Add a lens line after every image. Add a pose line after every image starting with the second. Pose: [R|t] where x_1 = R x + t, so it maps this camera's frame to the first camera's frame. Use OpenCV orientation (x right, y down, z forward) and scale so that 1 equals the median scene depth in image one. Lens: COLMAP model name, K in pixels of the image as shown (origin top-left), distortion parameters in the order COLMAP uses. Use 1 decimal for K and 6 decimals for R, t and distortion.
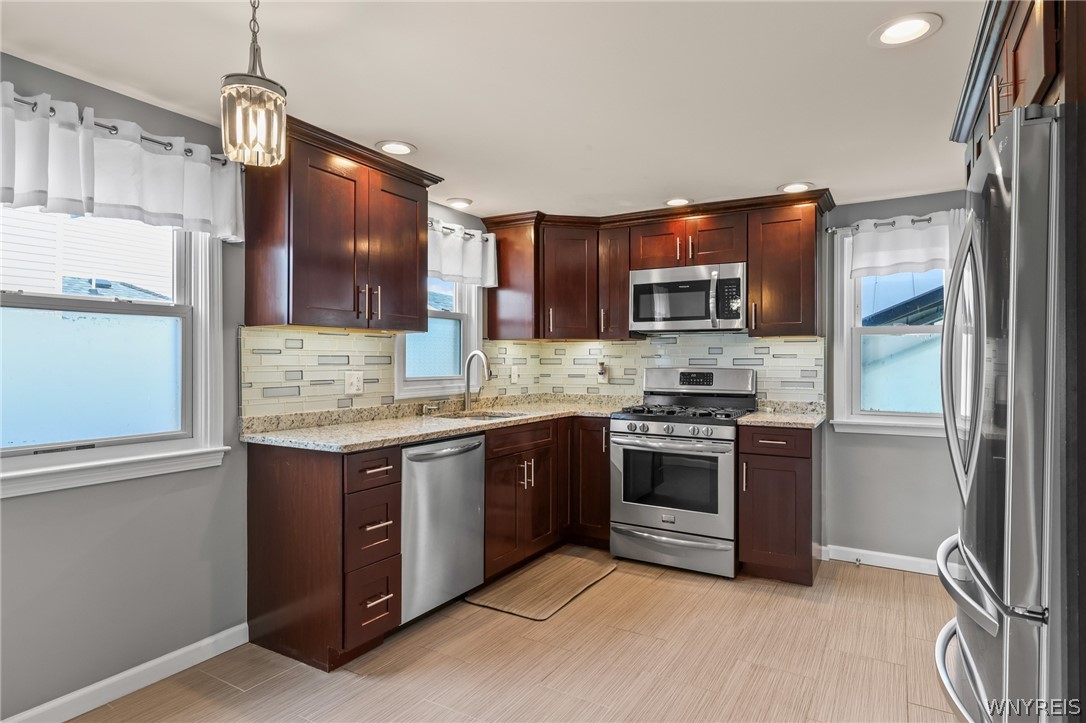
lens RADIAL K [[606.5, 0, 538.2], [0, 606.5, 359.4], [0, 0, 1]] dist [0.008406, -0.000298]
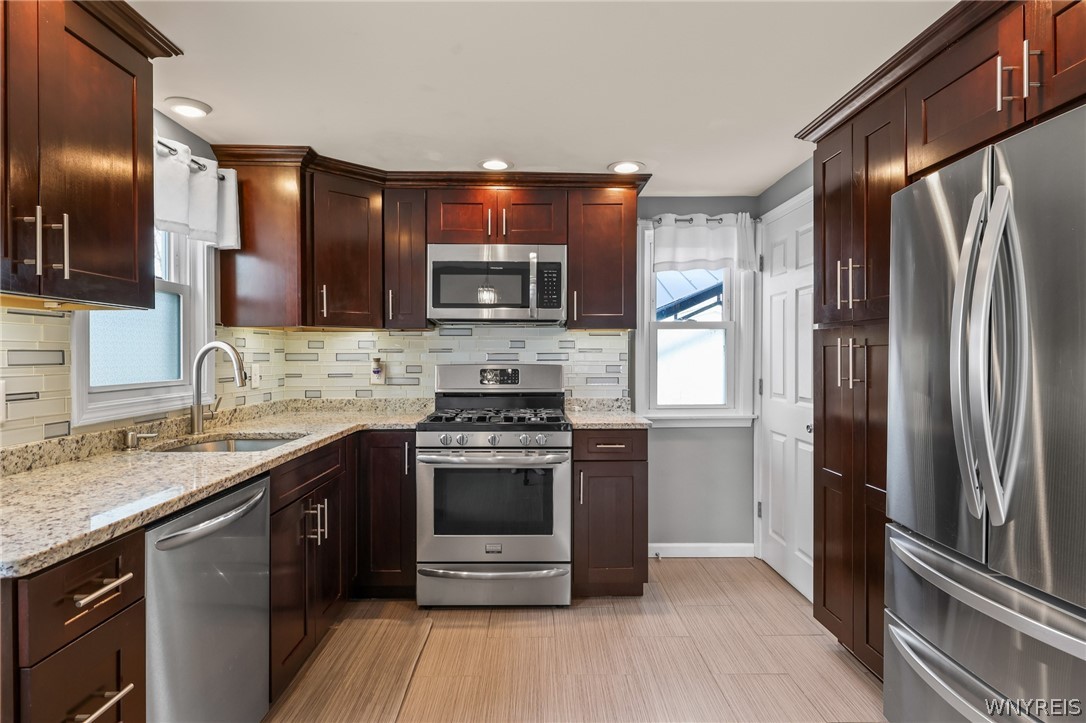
lens RADIAL K [[586.2, 0, 542.5], [0, 586.2, 358.9], [0, 0, 1]] dist [0.000779, 0.000555]
pose [[0.849810, -0.007102, 0.527042, -0.141685], [0.001118, 0.999931, 0.011673, -0.003073], [-0.527088, -0.009331, 0.849759, 0.285976]]
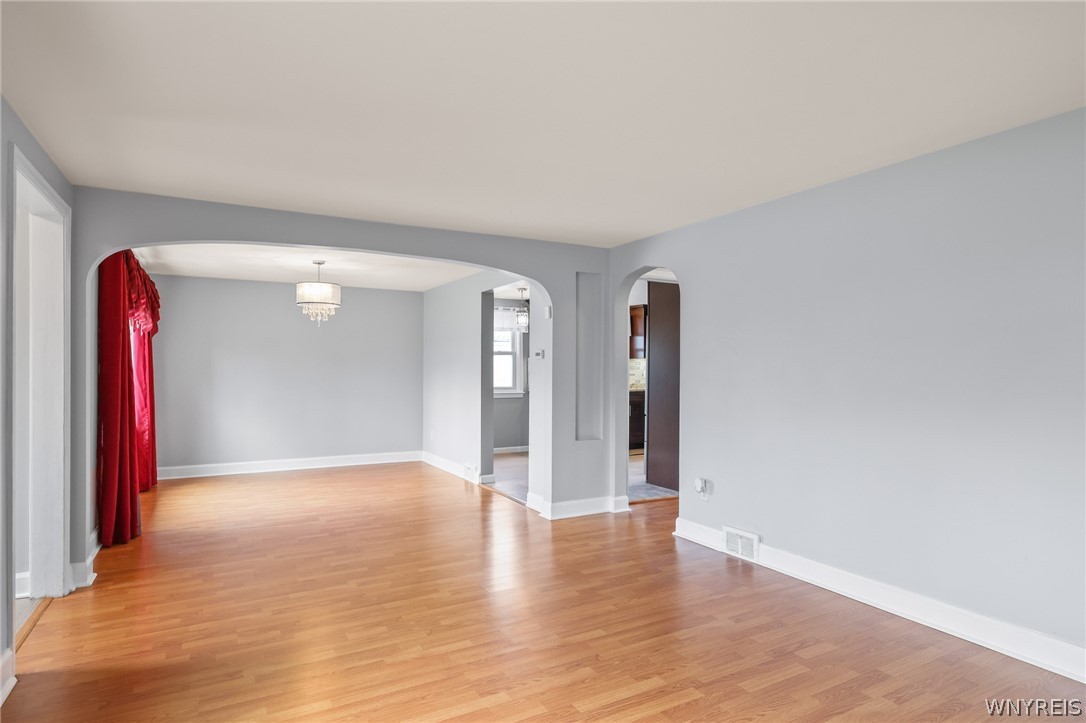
lens RADIAL K [[586.2, 0, 539.3], [0, 586.2, 367.6], [0, 0, 1]] dist [0.000779, 0.000555]
pose [[0.863804, -0.000937, -0.503827, 0.857481], [-0.001448, 0.999990, -0.004342, 0.012676], [0.503825, 0.004480, 0.863794, -1.266928]]
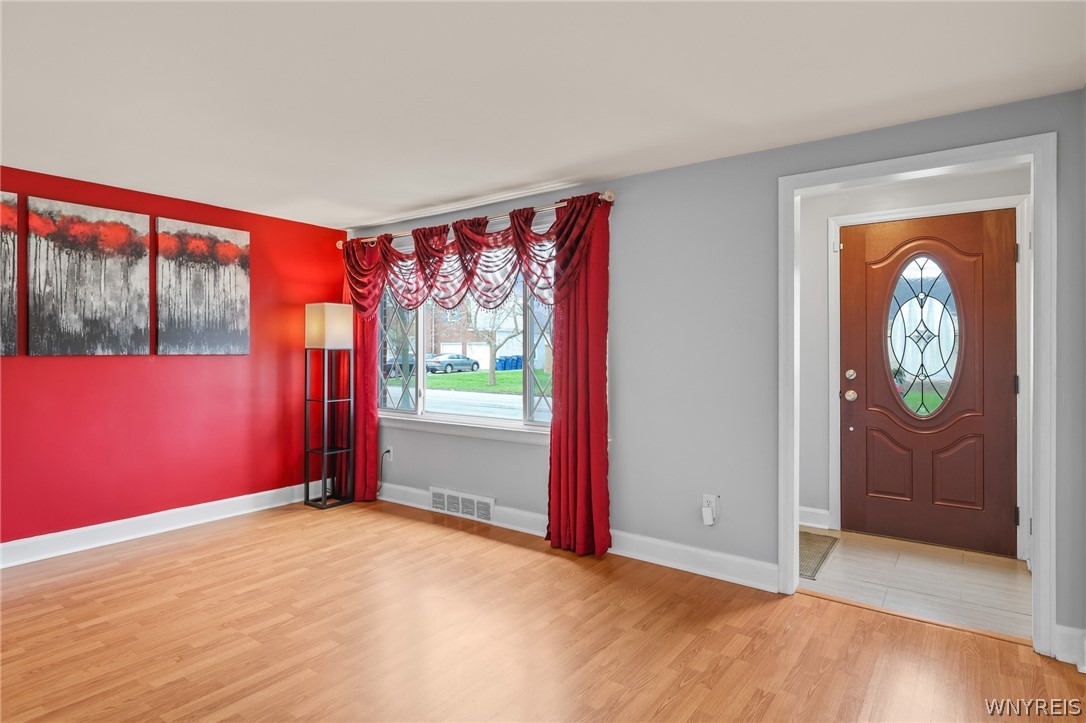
lens RADIAL K [[586.2, 0, 537.3], [0, 586.2, 350.7], [0, 0, 1]] dist [0.000779, 0.000555]
pose [[-0.995173, -0.000283, 0.098135, 0.319550], [-0.000482, 0.999998, -0.002002, 0.011841], [-0.098135, -0.002040, -0.995171, -0.191145]]
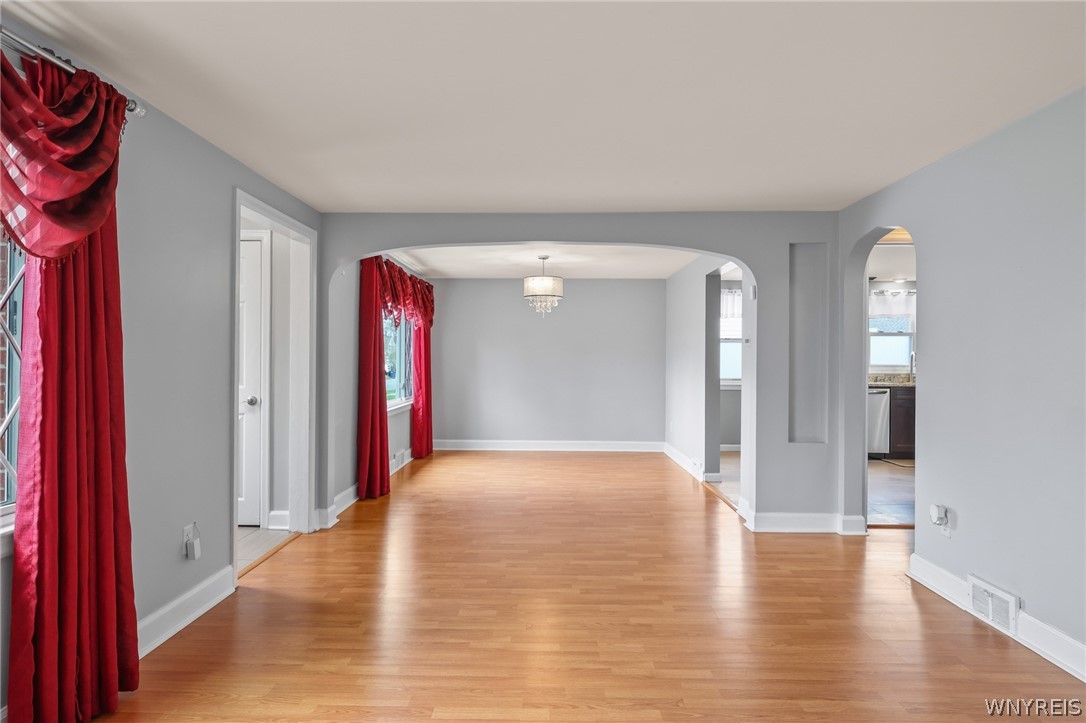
lens RADIAL K [[586.2, 0, 541.5], [0, 586.2, 352.1], [0, 0, 1]] dist [0.000779, 0.000555]
pose [[0.497629, -0.007286, -0.867359, 0.997432], [-0.004180, 0.999933, -0.010797, 0.013330], [0.867380, 0.008998, 0.497565, -1.051820]]
